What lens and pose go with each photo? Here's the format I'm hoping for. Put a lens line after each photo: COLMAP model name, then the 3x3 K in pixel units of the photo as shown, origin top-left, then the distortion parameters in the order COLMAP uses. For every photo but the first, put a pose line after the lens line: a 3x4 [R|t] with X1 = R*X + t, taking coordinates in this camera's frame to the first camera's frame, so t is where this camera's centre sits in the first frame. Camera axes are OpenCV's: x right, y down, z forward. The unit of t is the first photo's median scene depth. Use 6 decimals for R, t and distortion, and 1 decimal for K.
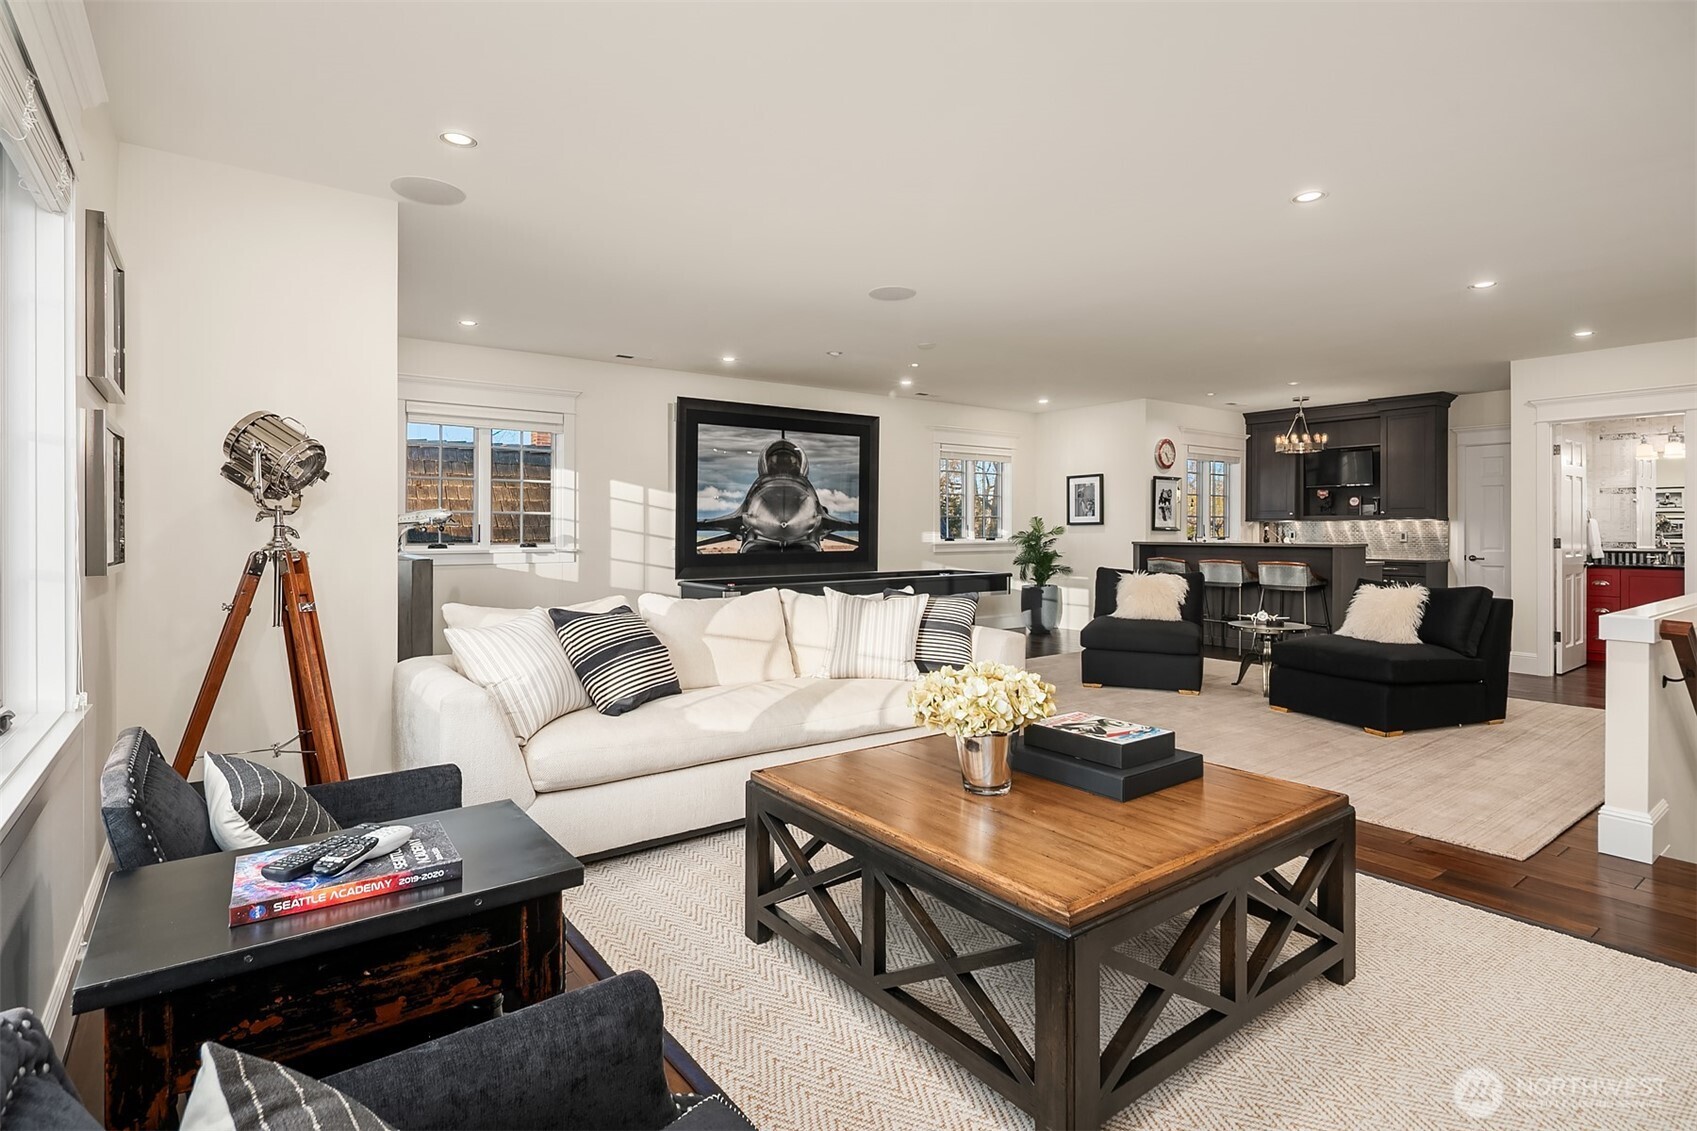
lens RADIAL K [[826.7, 0, 827.3], [0, 826.7, 519.9], [0, 0, 1]] dist [0.003016, 0.000263]
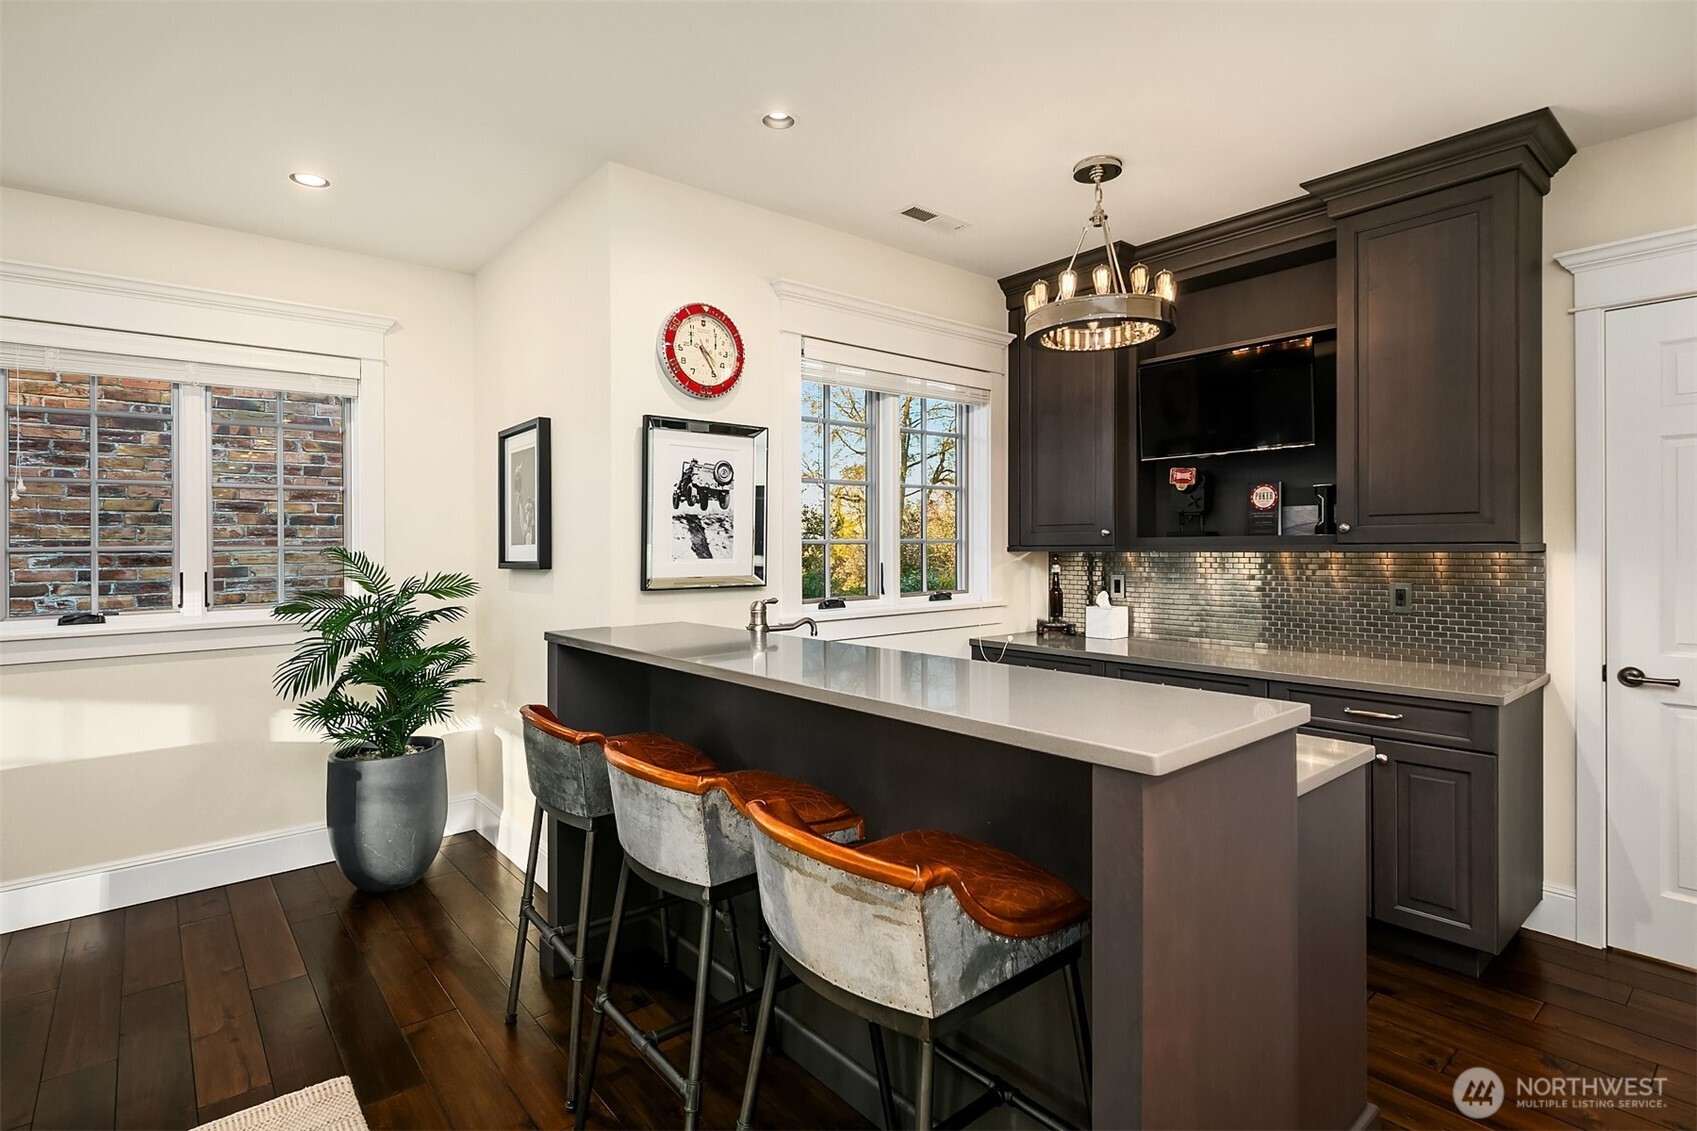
lens RADIAL K [[826.7, 0, 847.6], [0, 826.7, 566.3], [0, 0, 1]] dist [0.003016, 0.000263]
pose [[0.996104, -0.011969, 0.087374, 0.434515], [0.008965, 0.999358, 0.034690, -0.006476], [-0.087733, -0.033772, 0.995571, 0.672266]]
